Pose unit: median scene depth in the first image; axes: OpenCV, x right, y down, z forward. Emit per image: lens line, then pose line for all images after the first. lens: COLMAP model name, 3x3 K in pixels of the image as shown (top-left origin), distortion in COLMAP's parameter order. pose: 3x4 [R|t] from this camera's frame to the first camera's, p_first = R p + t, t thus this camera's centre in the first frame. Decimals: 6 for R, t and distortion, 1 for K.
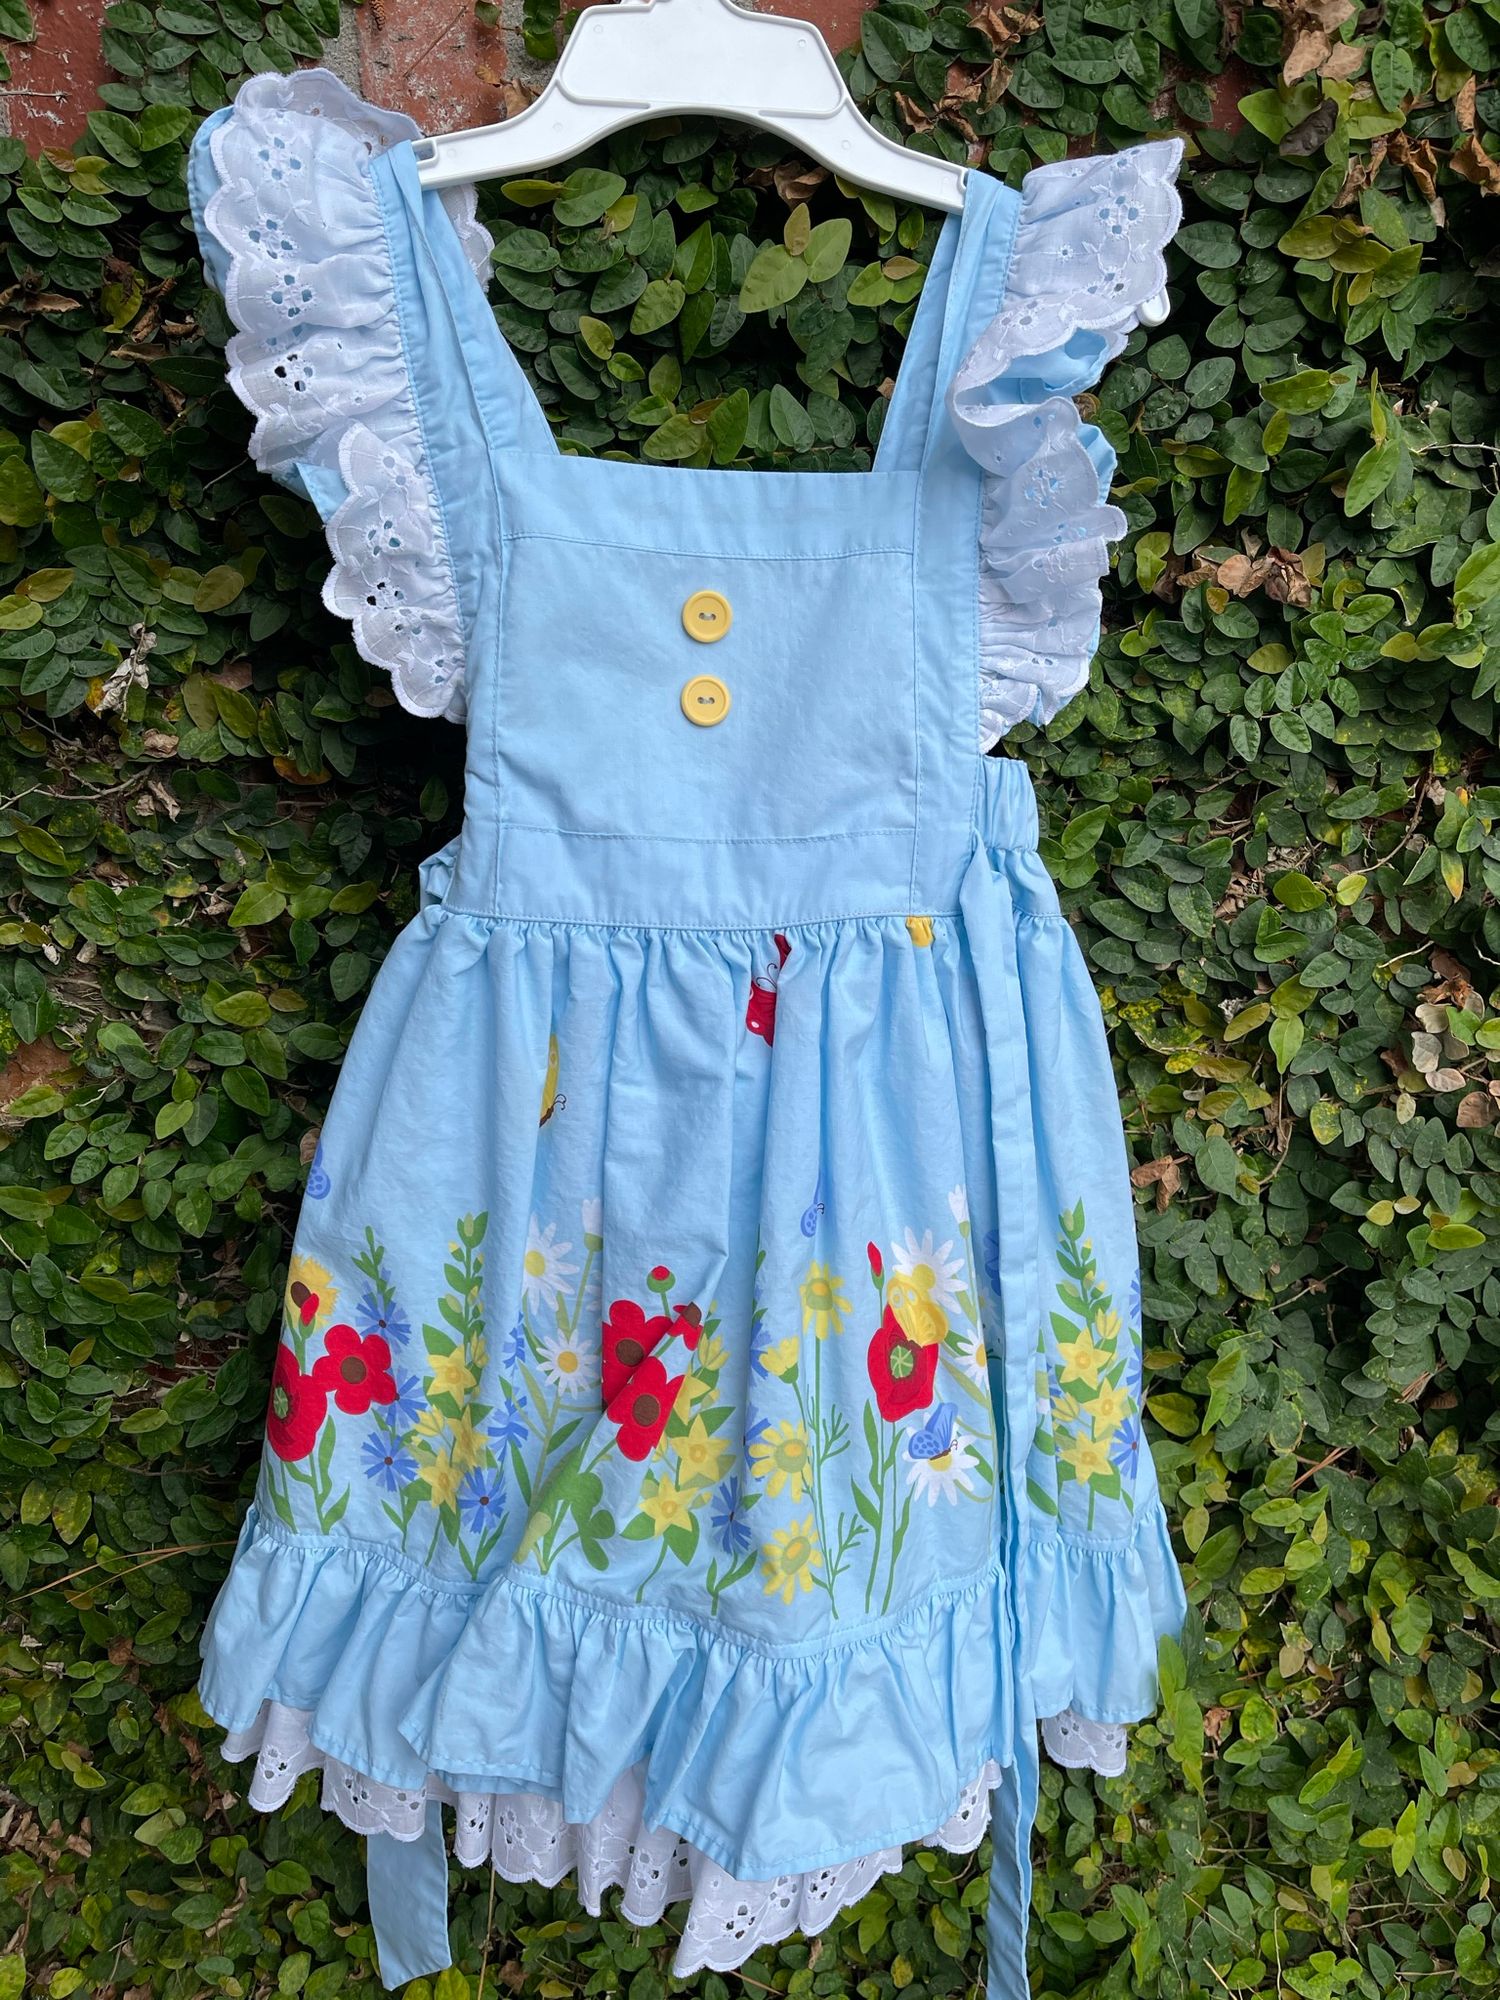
lens RADIAL K [[1523.5, 0, 762.3], [0, 1523.5, 1005.7], [0, 0, 1]] dist [0.083794, -0.122163]
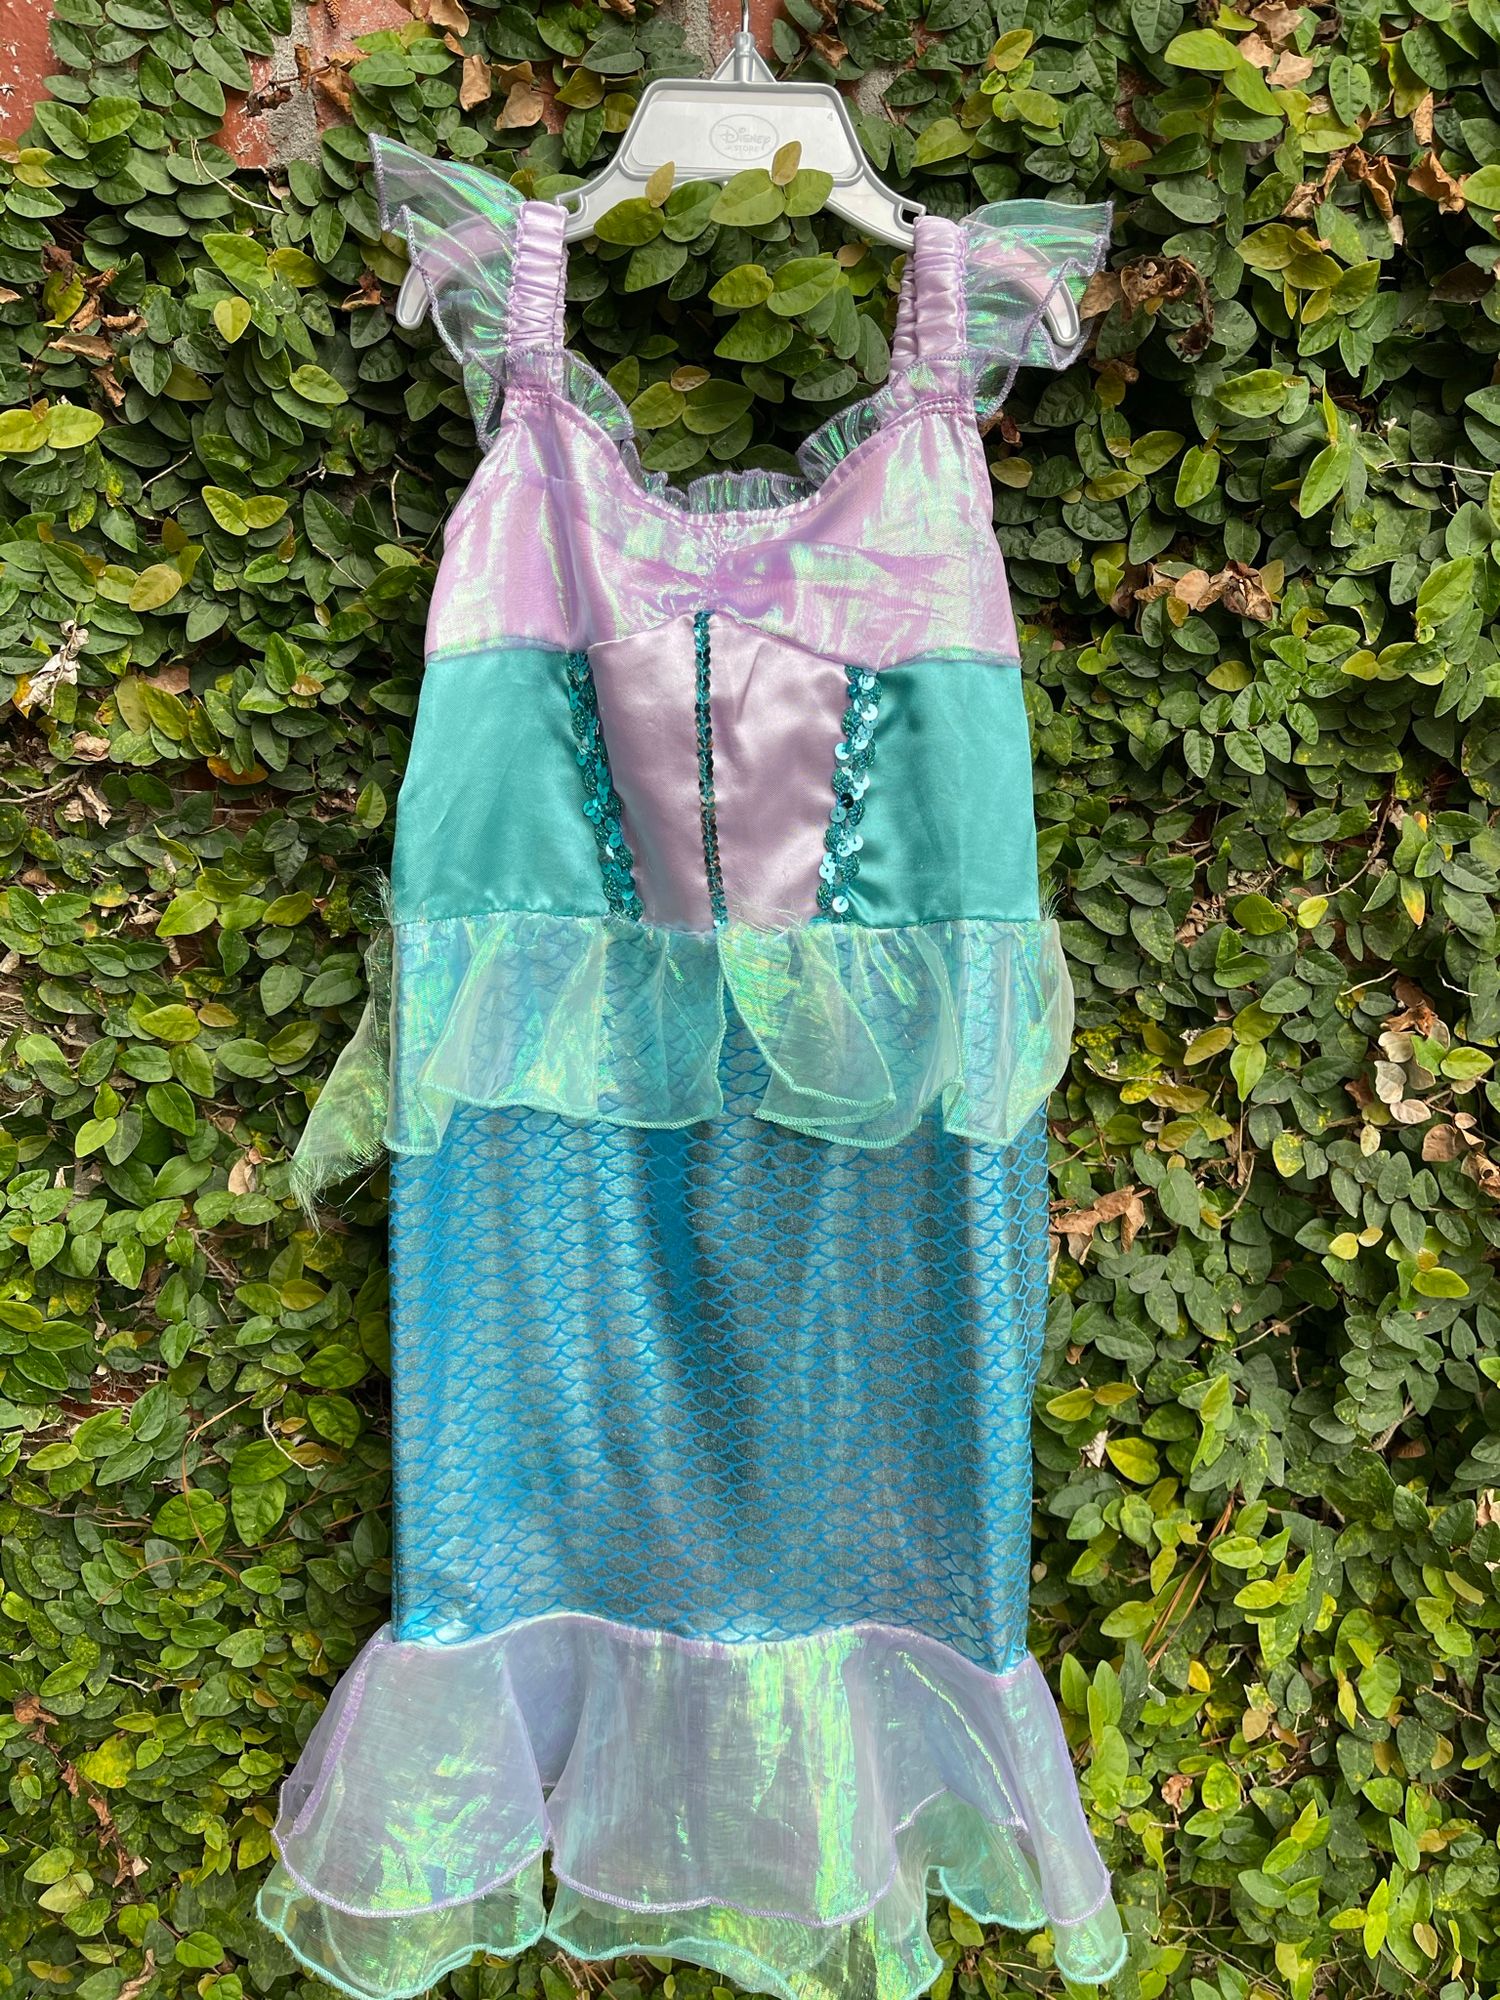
lens RADIAL K [[1523.5, 0, 755.7], [0, 1523.5, 1001.8], [0, 0, 1]] dist [0.083794, -0.122163]
pose [[0.999829, 0.013440, 0.012704, 0.016991], [-0.012812, 0.998752, -0.048277, 0.031187], [-0.013337, 0.048106, 0.998753, 0.031301]]
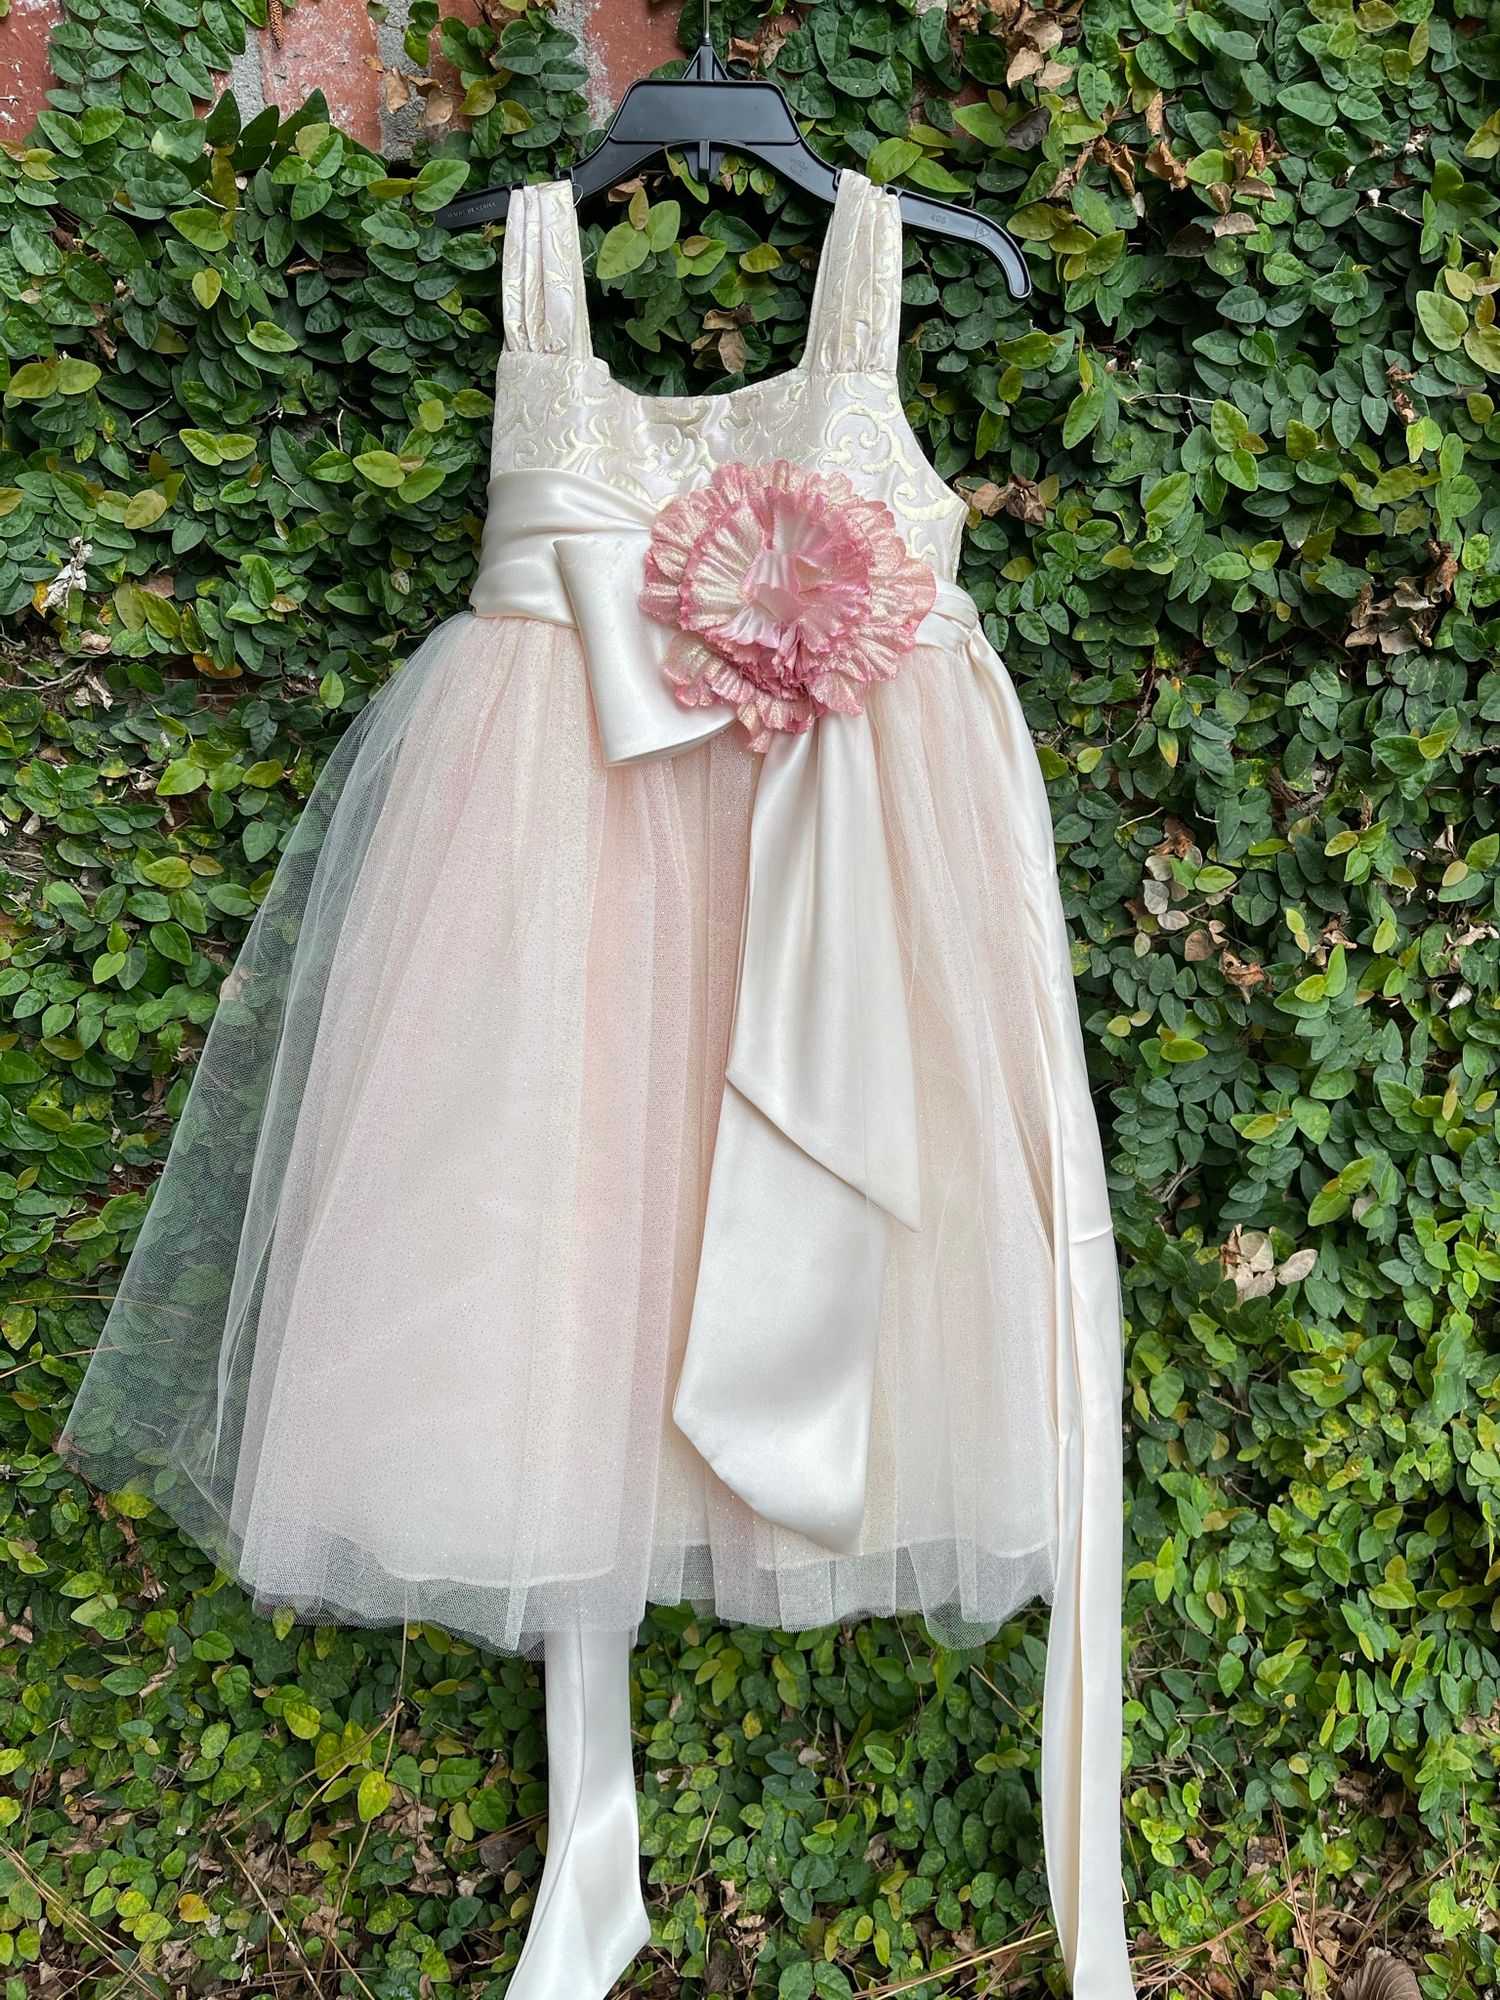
lens RADIAL K [[1523.5, 0, 744.4], [0, 1523.5, 1002.3], [0, 0, 1]] dist [0.083794, -0.122163]
pose [[0.999018, -0.011390, 0.042811, 0.051656], [0.011964, 0.999842, -0.013176, 0.124412], [-0.042654, 0.013675, 0.998996, -0.195619]]
